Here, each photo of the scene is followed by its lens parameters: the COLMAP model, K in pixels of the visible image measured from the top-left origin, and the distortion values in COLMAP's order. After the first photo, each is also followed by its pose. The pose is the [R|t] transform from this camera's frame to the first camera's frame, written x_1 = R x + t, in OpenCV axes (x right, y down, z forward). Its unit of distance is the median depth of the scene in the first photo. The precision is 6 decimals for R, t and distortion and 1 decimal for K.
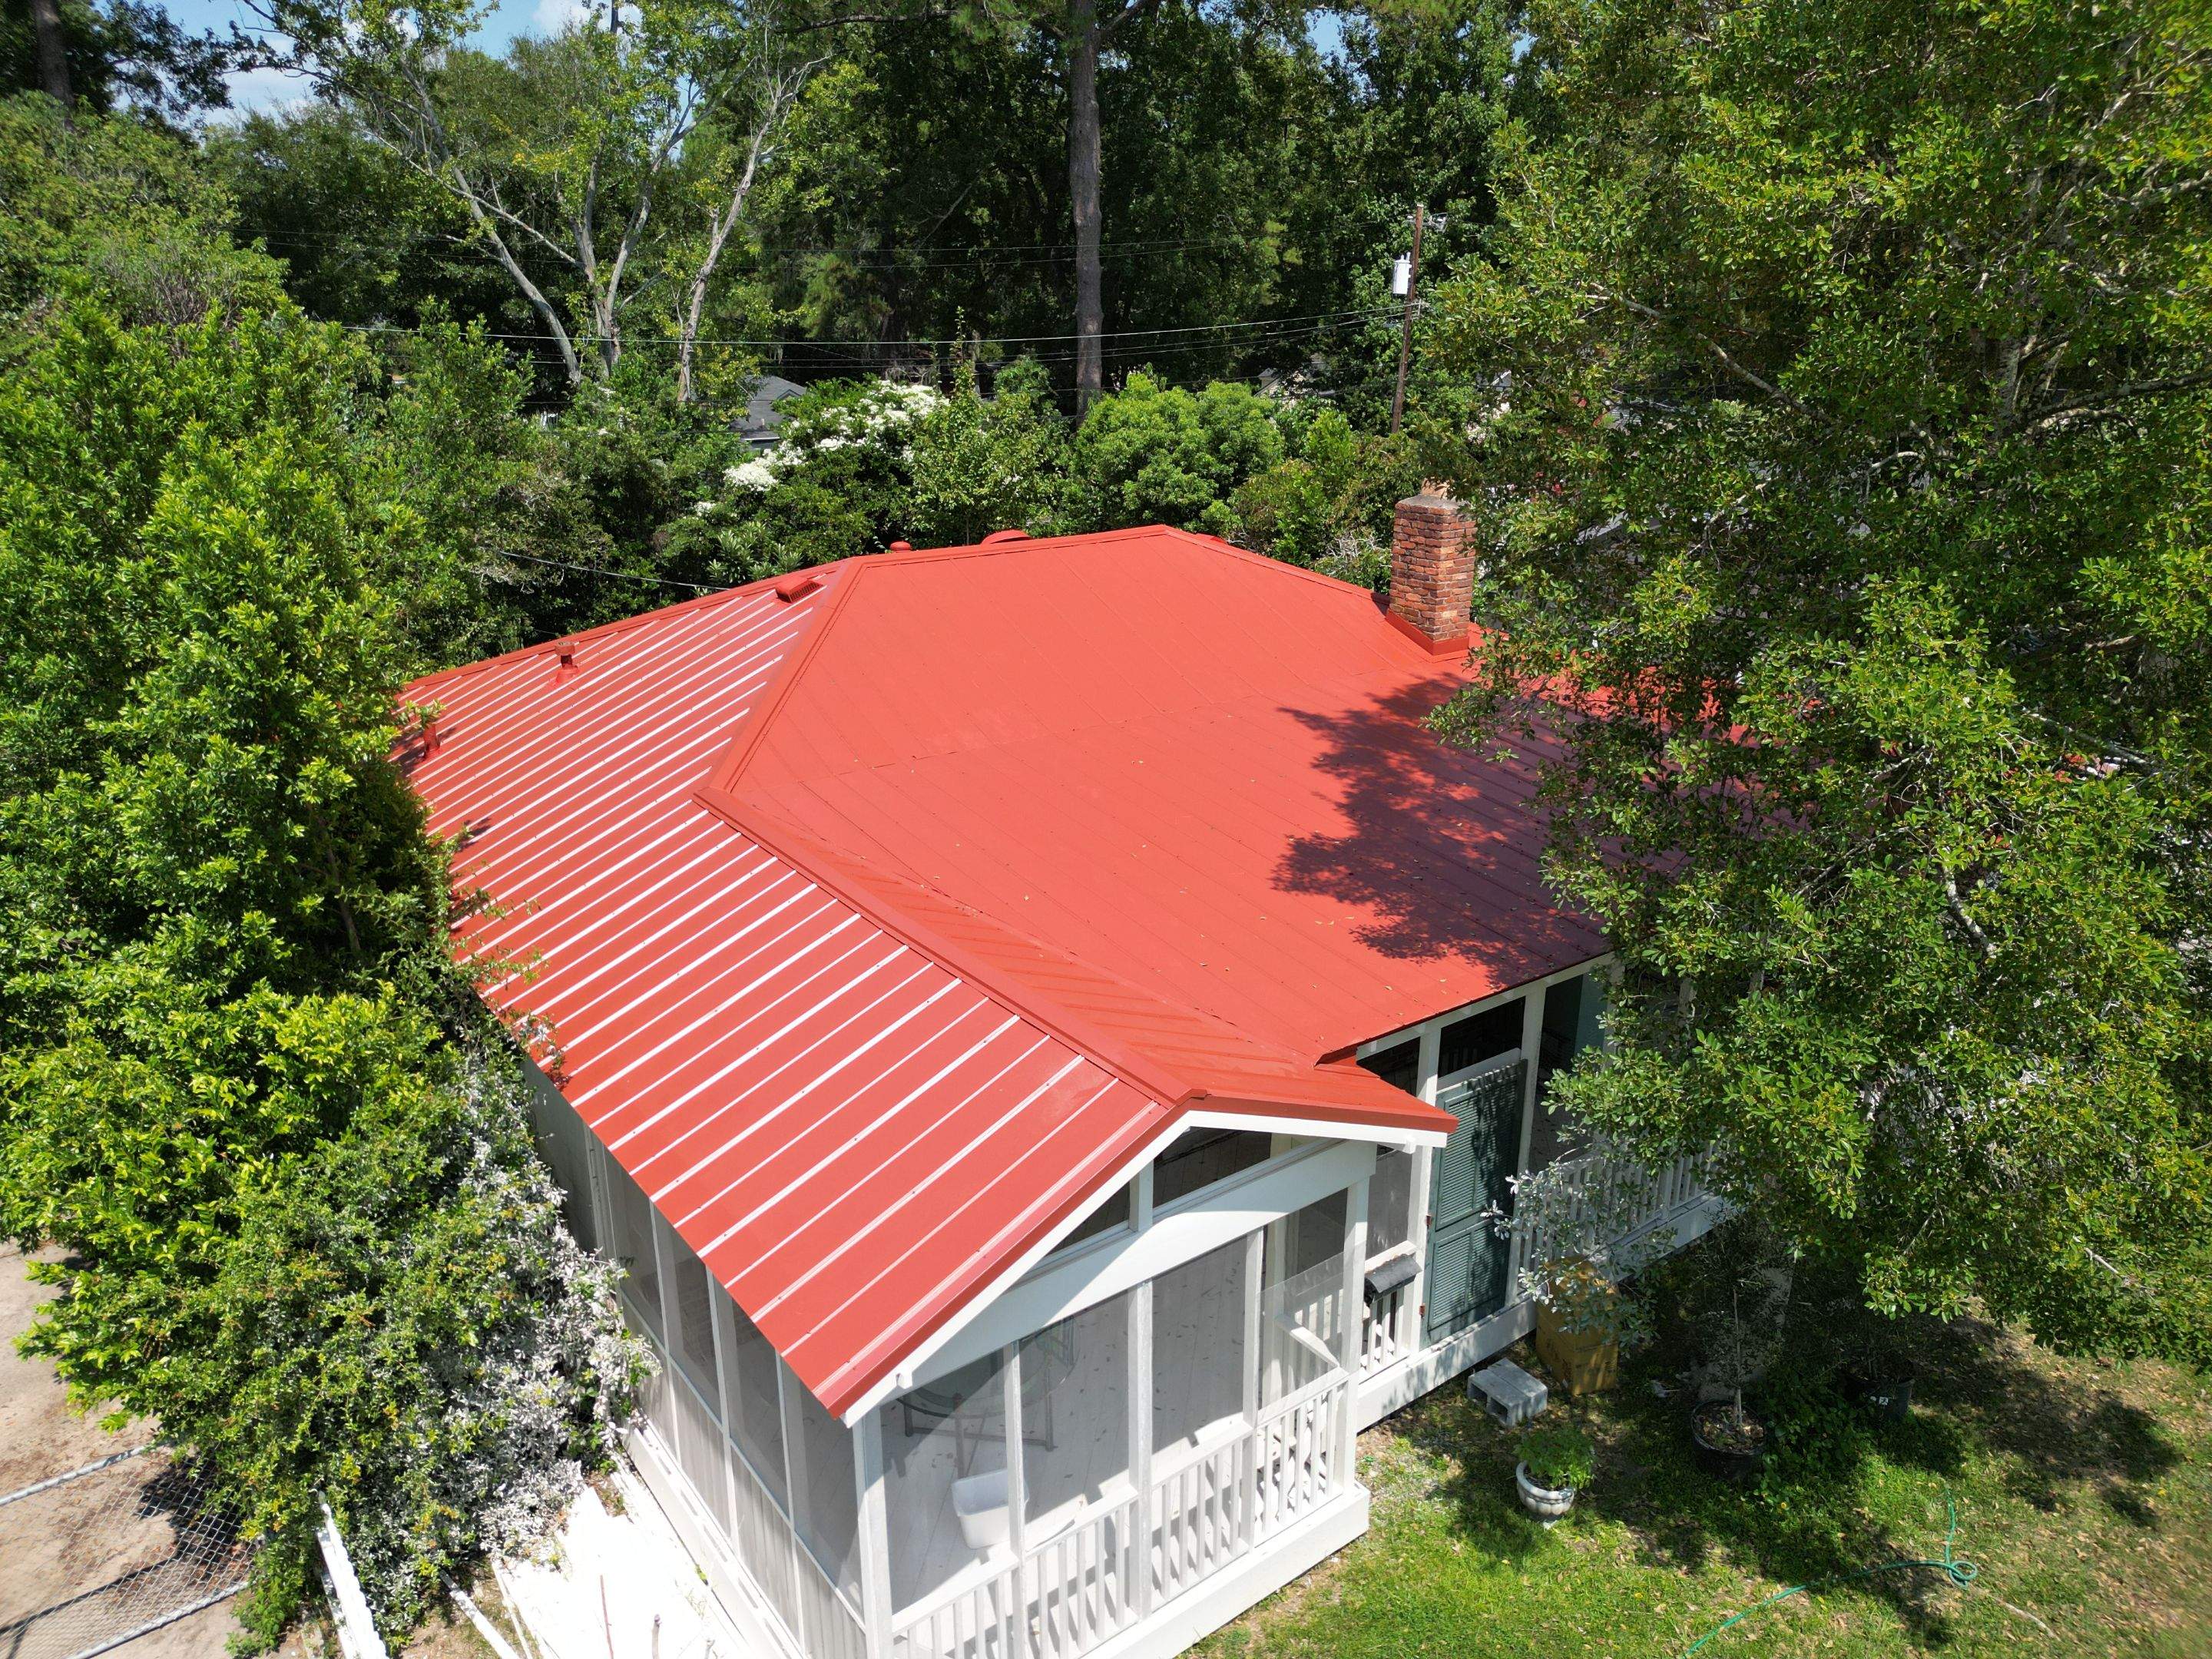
lens RADIAL K [[1554.1, 0, 1106.0], [0, 1554.1, 829.5], [0, 0, 1]] dist [0.052055, -0.043459]
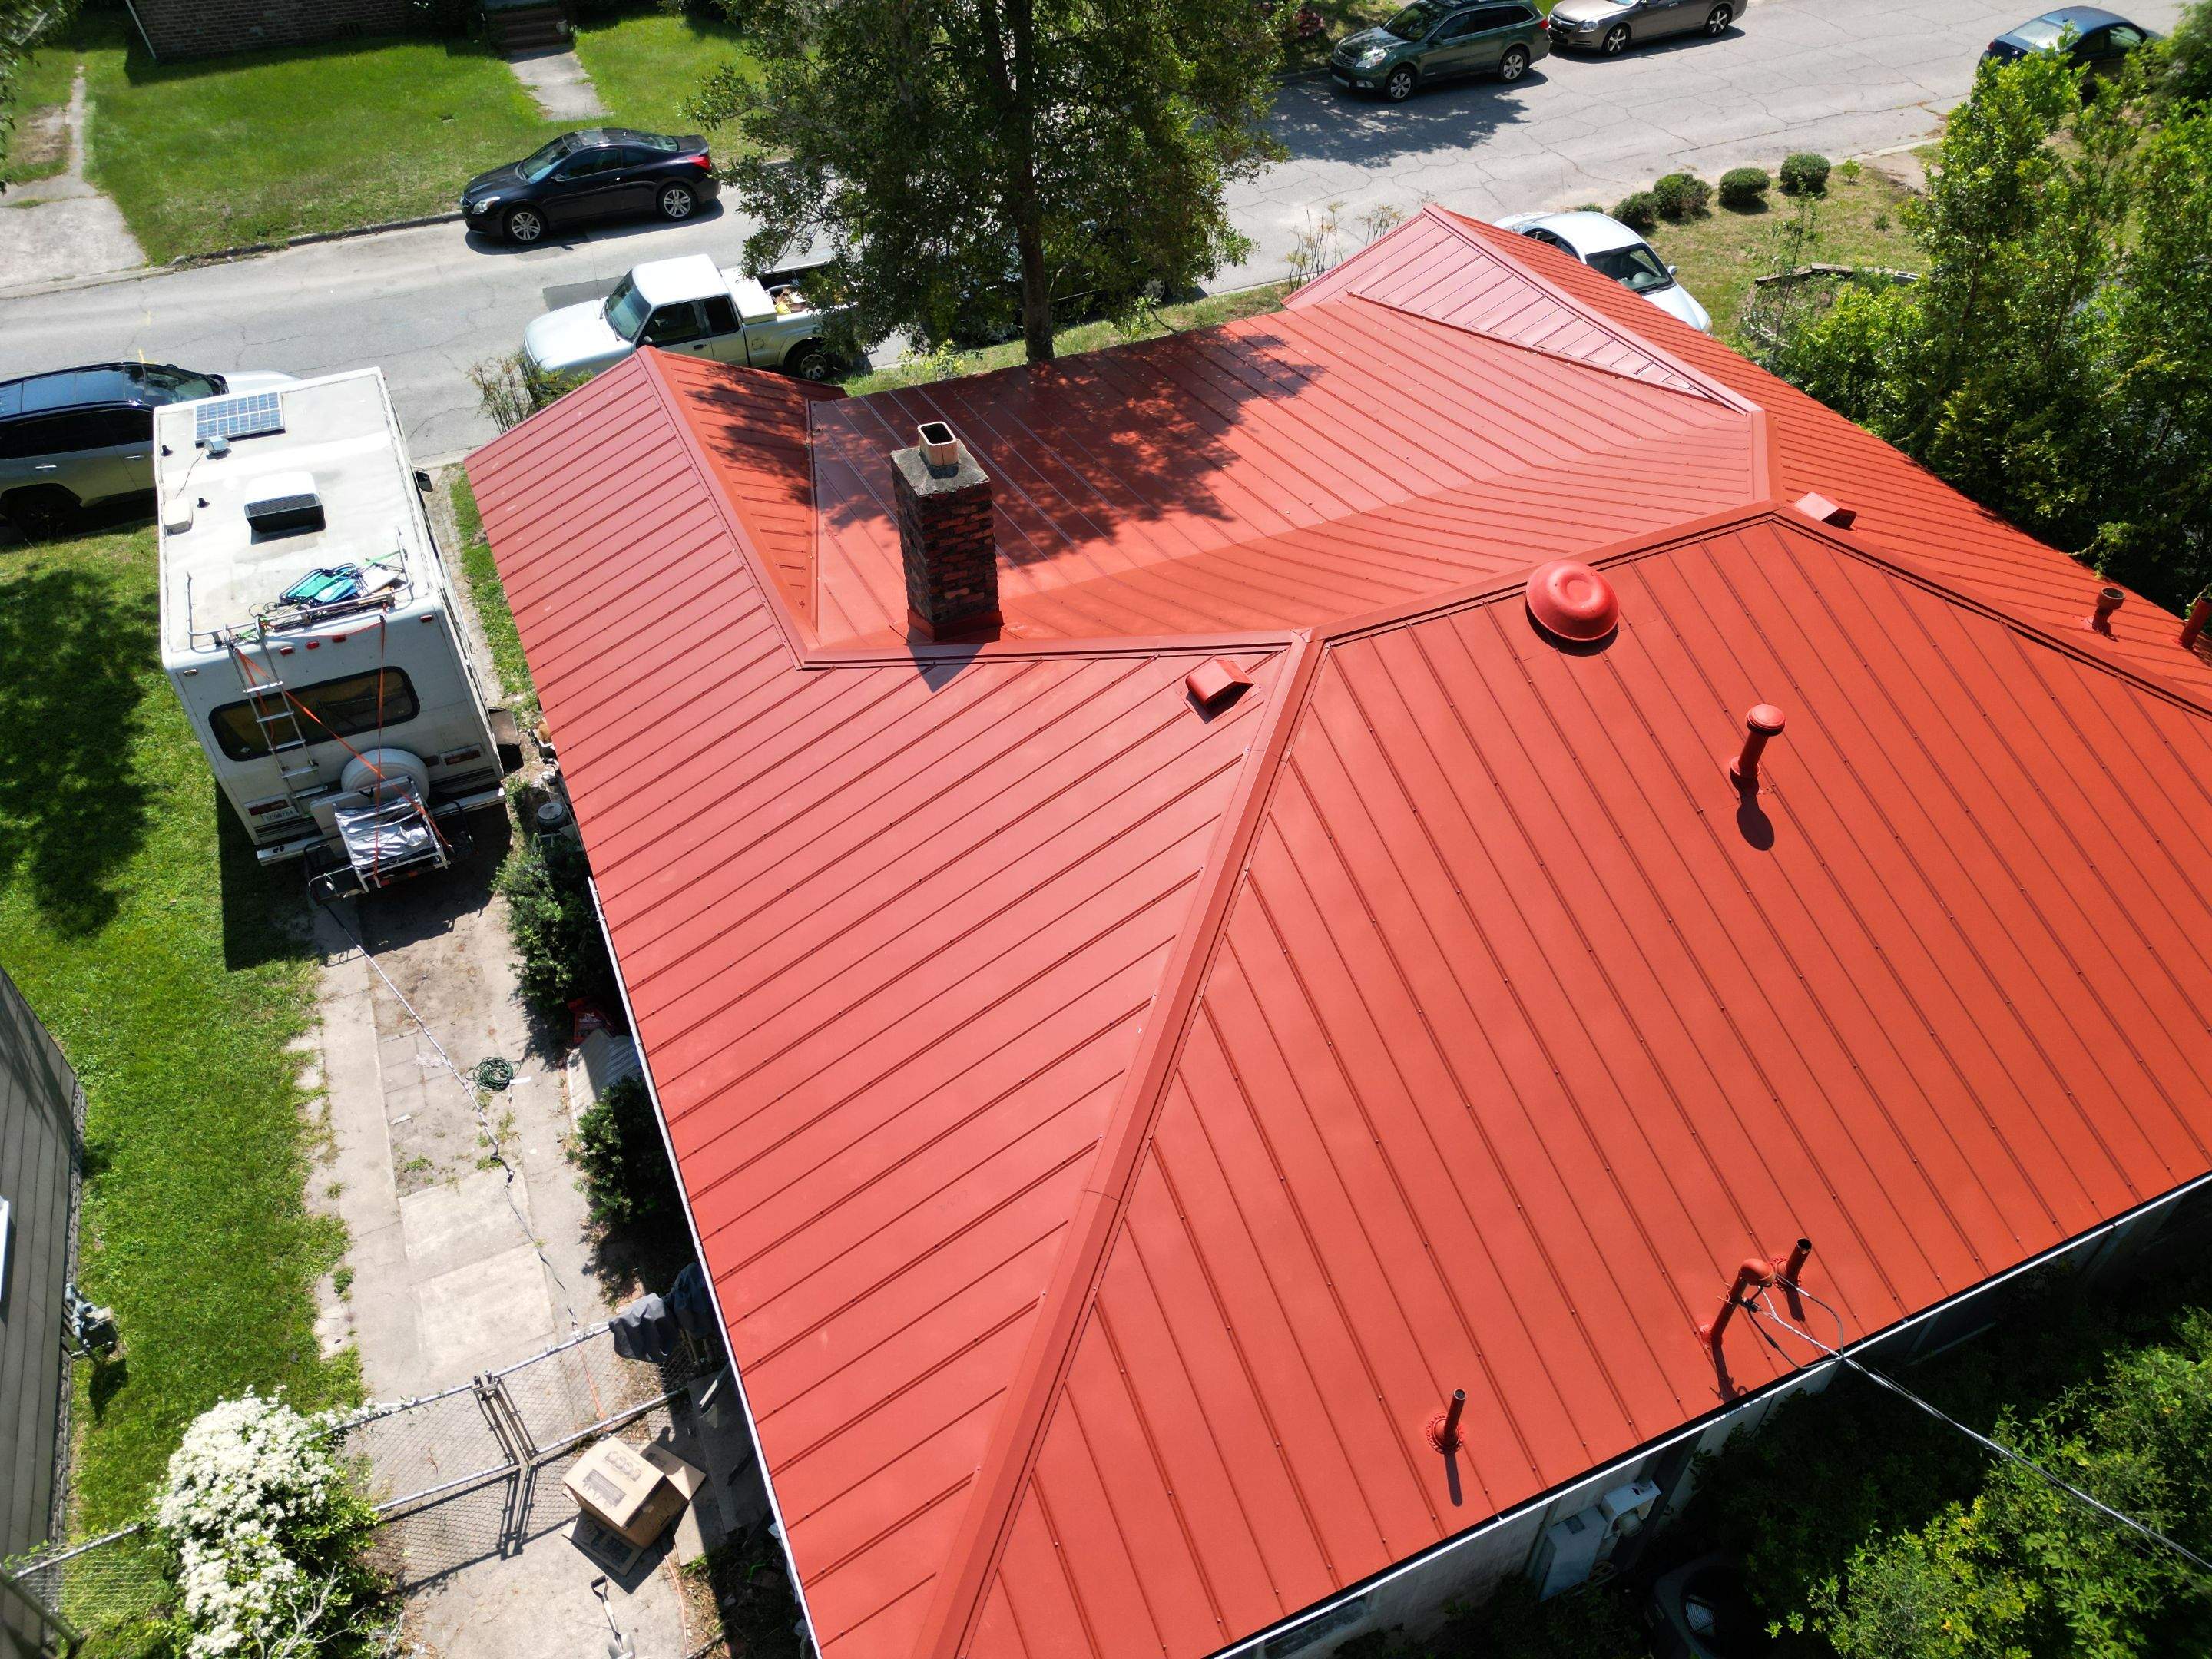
lens RADIAL K [[1549.9, 0, 1106.0], [0, 1549.9, 829.5], [0, 0, 1]] dist [0.053379, -0.040485]
pose [[-0.976894, -0.135456, 0.165315, 0.003264], [0.077819, 0.494965, 0.865421, -0.429330], [-0.199052, 0.858290, -0.472987, 0.869630]]
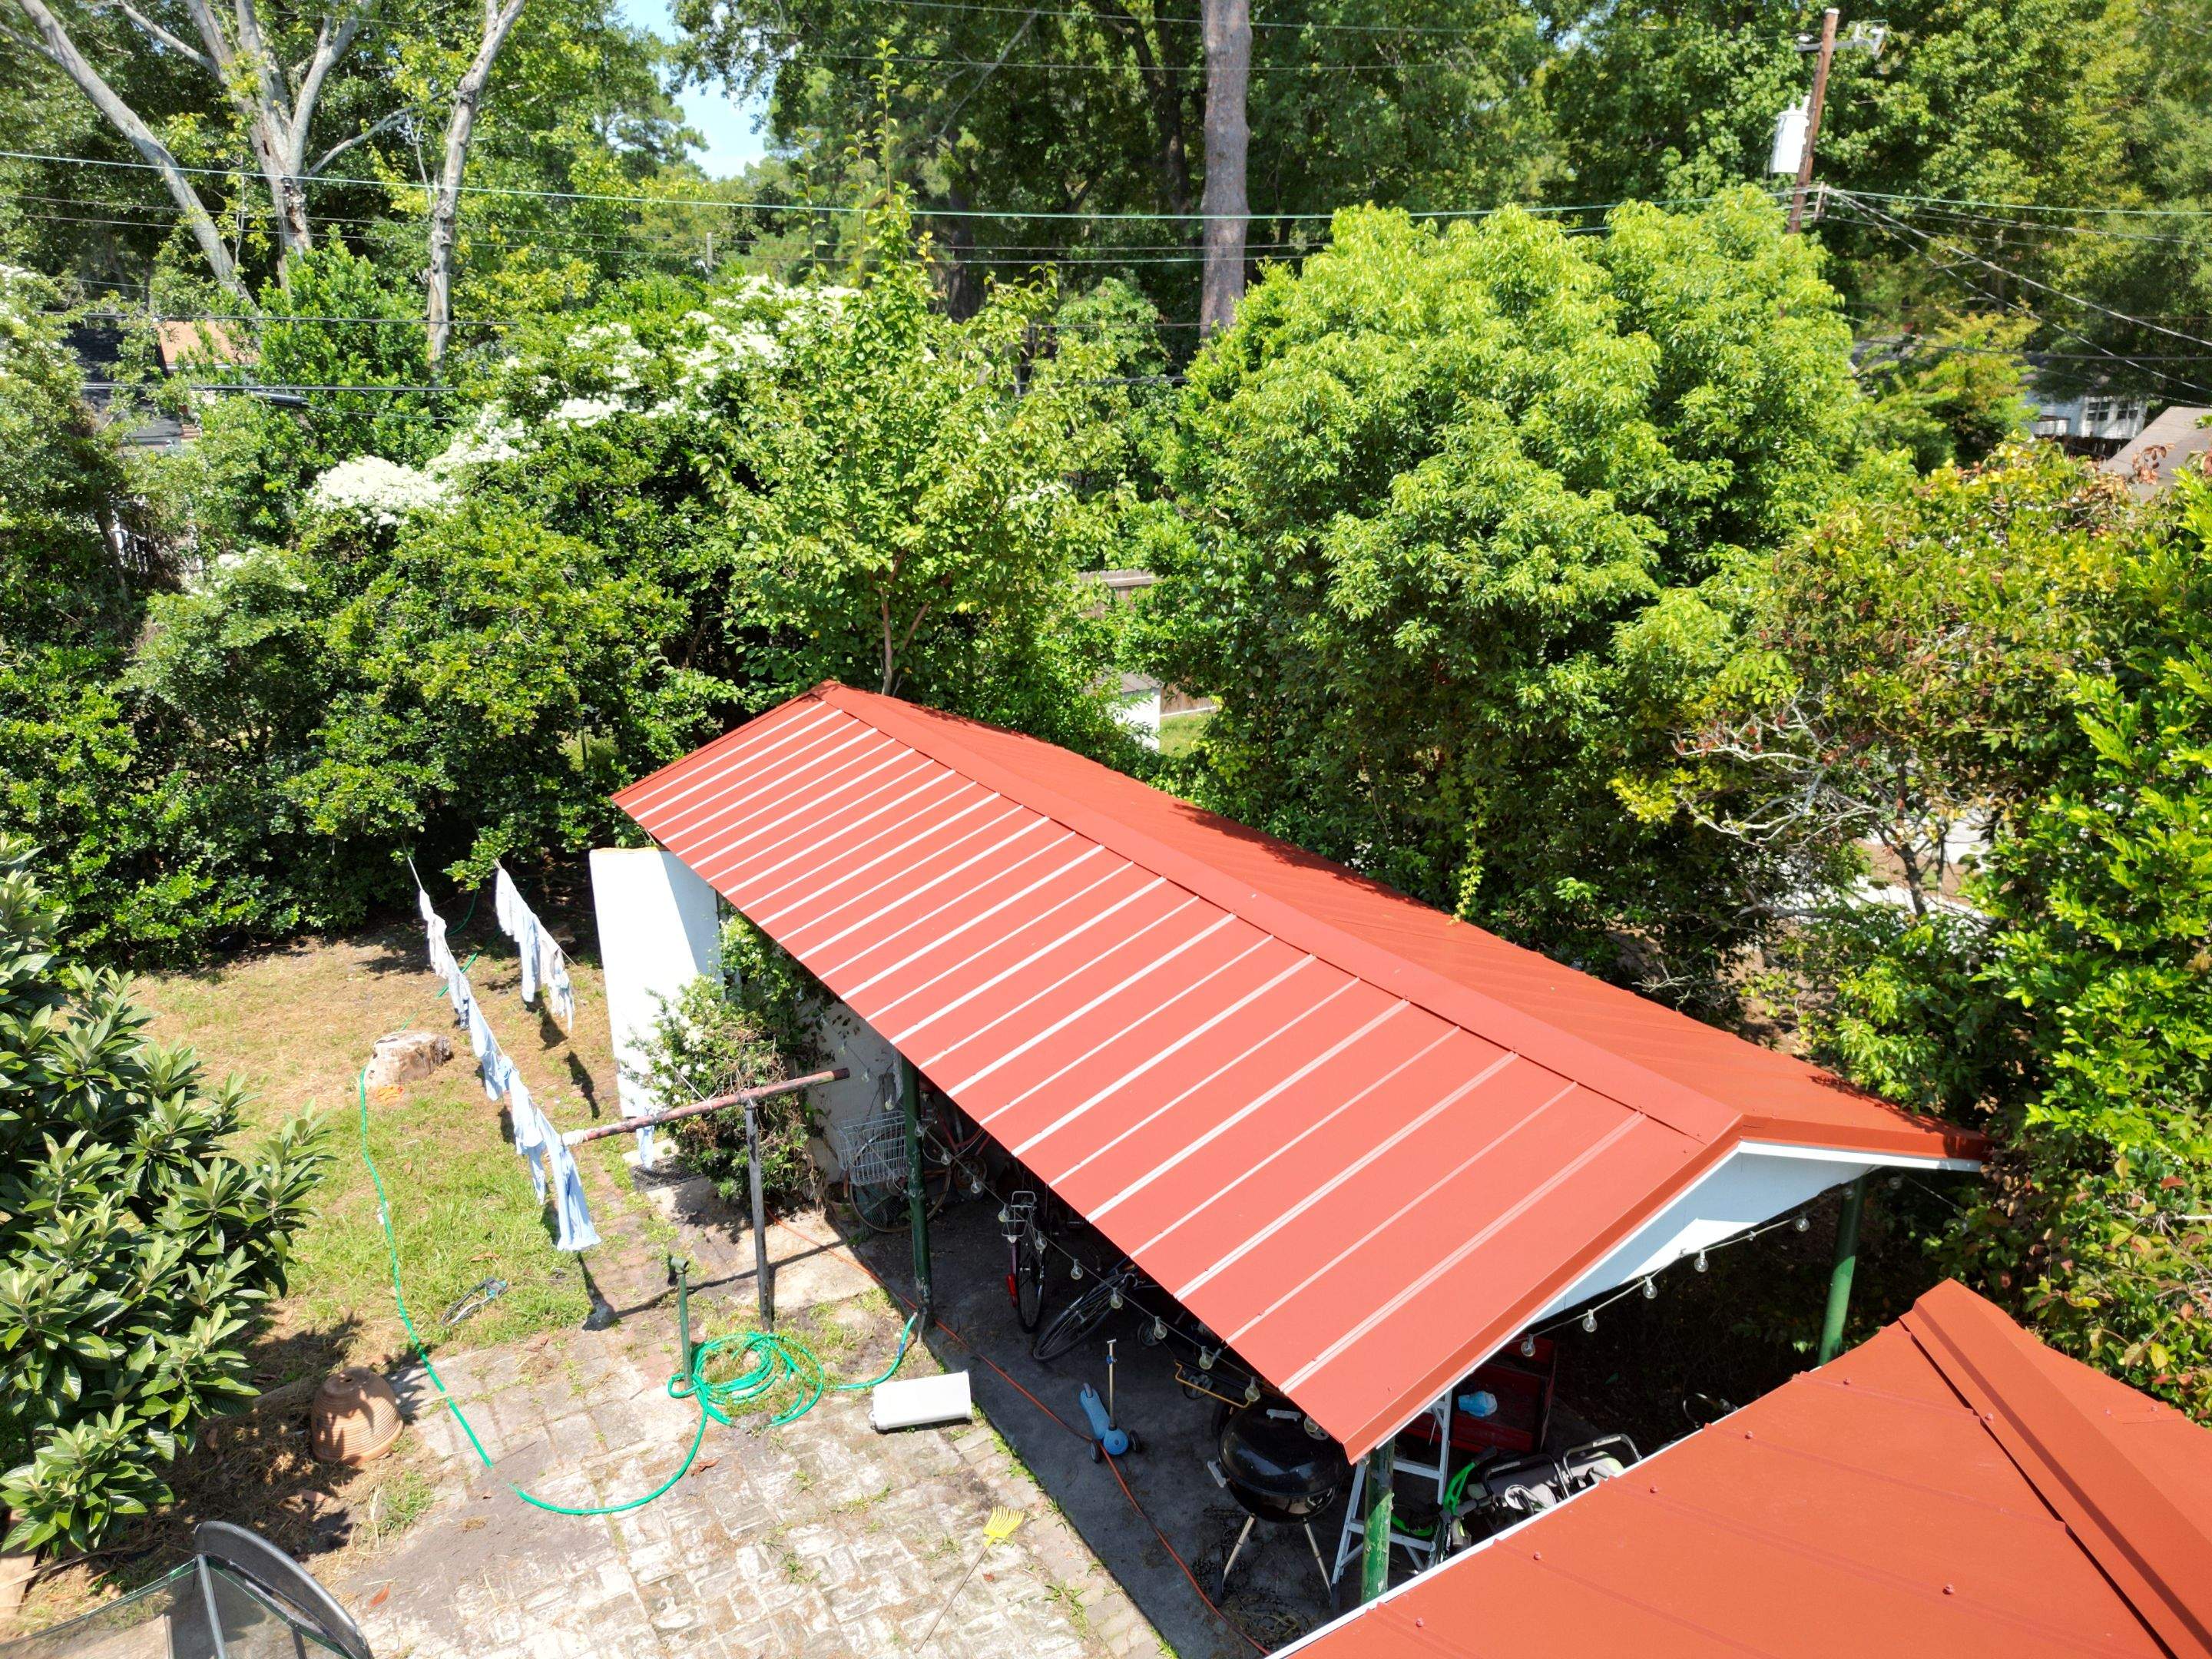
lens RADIAL K [[1554.1, 0, 1106.0], [0, 1554.1, 829.5], [0, 0, 1]] dist [0.052055, -0.043459]
pose [[0.996498, 0.026423, -0.079327, -0.005889], [-0.027043, 0.999611, -0.006753, -0.171943], [0.079118, 0.008875, 0.996826, 0.749413]]
